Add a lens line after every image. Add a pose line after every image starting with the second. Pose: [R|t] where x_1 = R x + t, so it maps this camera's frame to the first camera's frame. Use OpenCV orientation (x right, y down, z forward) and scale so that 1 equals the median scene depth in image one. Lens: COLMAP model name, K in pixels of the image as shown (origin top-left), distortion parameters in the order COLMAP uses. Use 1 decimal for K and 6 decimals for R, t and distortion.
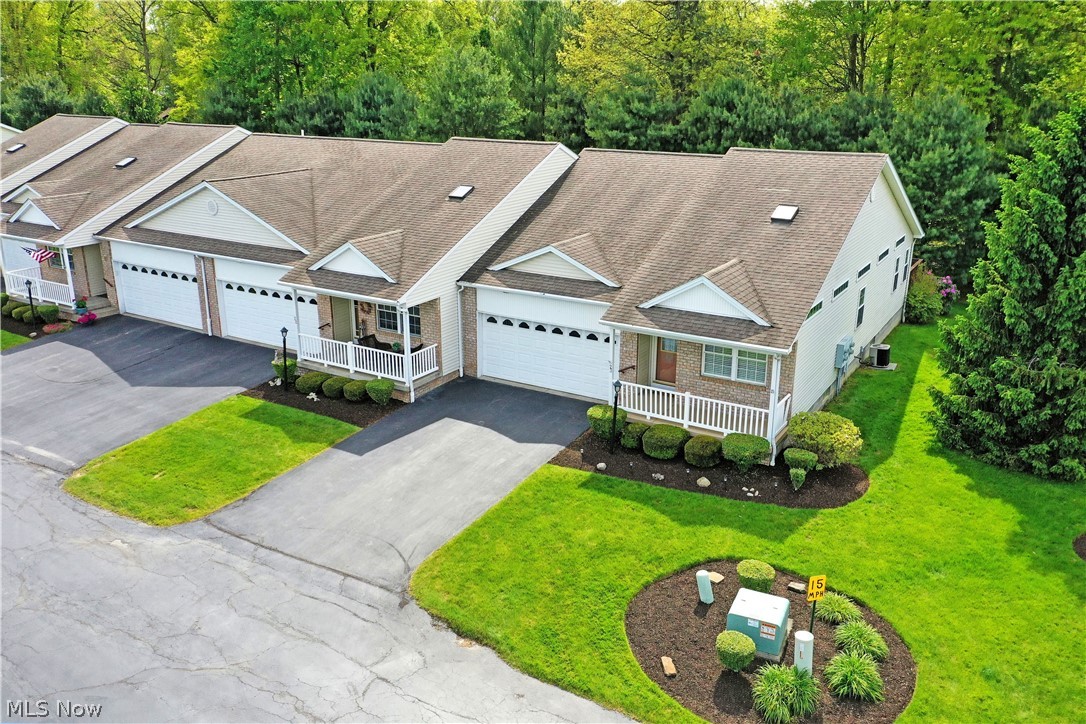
lens RADIAL K [[892.5, 0, 546.1], [0, 892.5, 347.4], [0, 0, 1]] dist [0.015951, 0.006469]
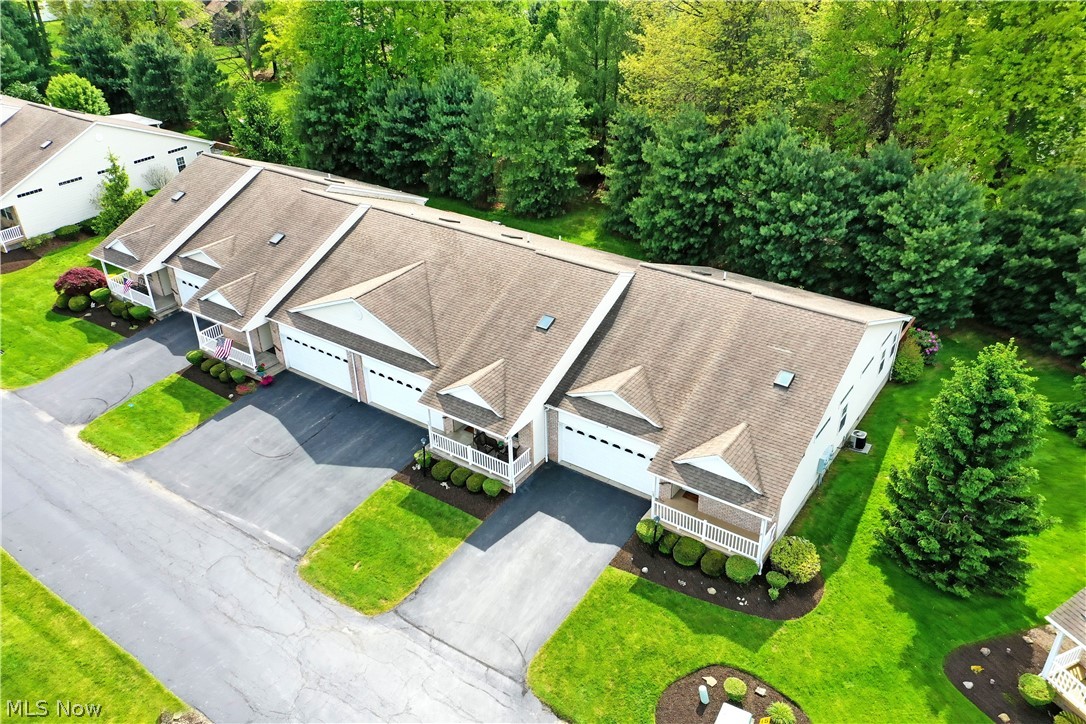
lens RADIAL K [[865.0, 0, 540.5], [0, 865.0, 356.6], [0, 0, 1]] dist [0.016870, 0.011482]
pose [[0.997712, 0.012677, -0.066407, -0.020298], [0.002453, 0.974829, 0.222940, -0.513705], [0.067561, -0.222593, 0.972568, -0.334526]]
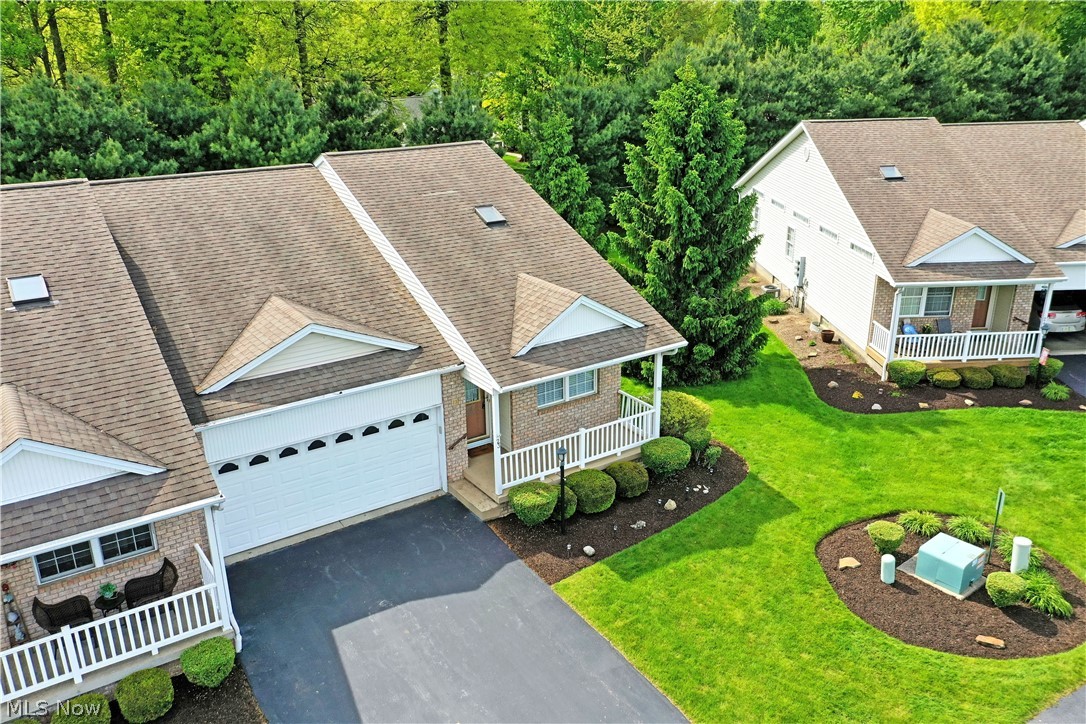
lens RADIAL K [[865.0, 0, 540.5], [0, 865.0, 356.6], [0, 0, 1]] dist [0.016870, 0.011482]
pose [[0.421672, -0.316113, 0.849862, -0.537673], [0.282839, 0.936354, 0.207949, -0.196932], [-0.861507, 0.152688, 0.484243, 0.592133]]
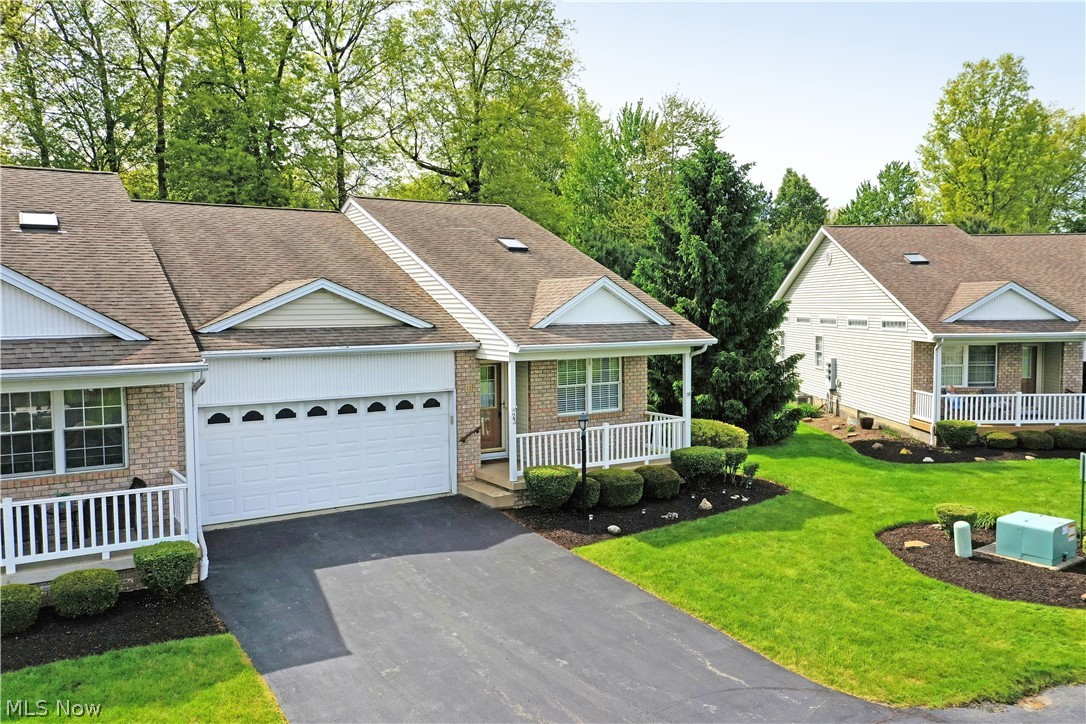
lens RADIAL K [[865.0, 0, 540.5], [0, 865.0, 356.6], [0, 0, 1]] dist [0.016870, 0.011482]
pose [[0.449856, -0.057749, 0.891232, -0.539631], [0.273563, 0.958851, -0.075953, 0.034447], [-0.850172, 0.277976, 0.447143, 0.660713]]
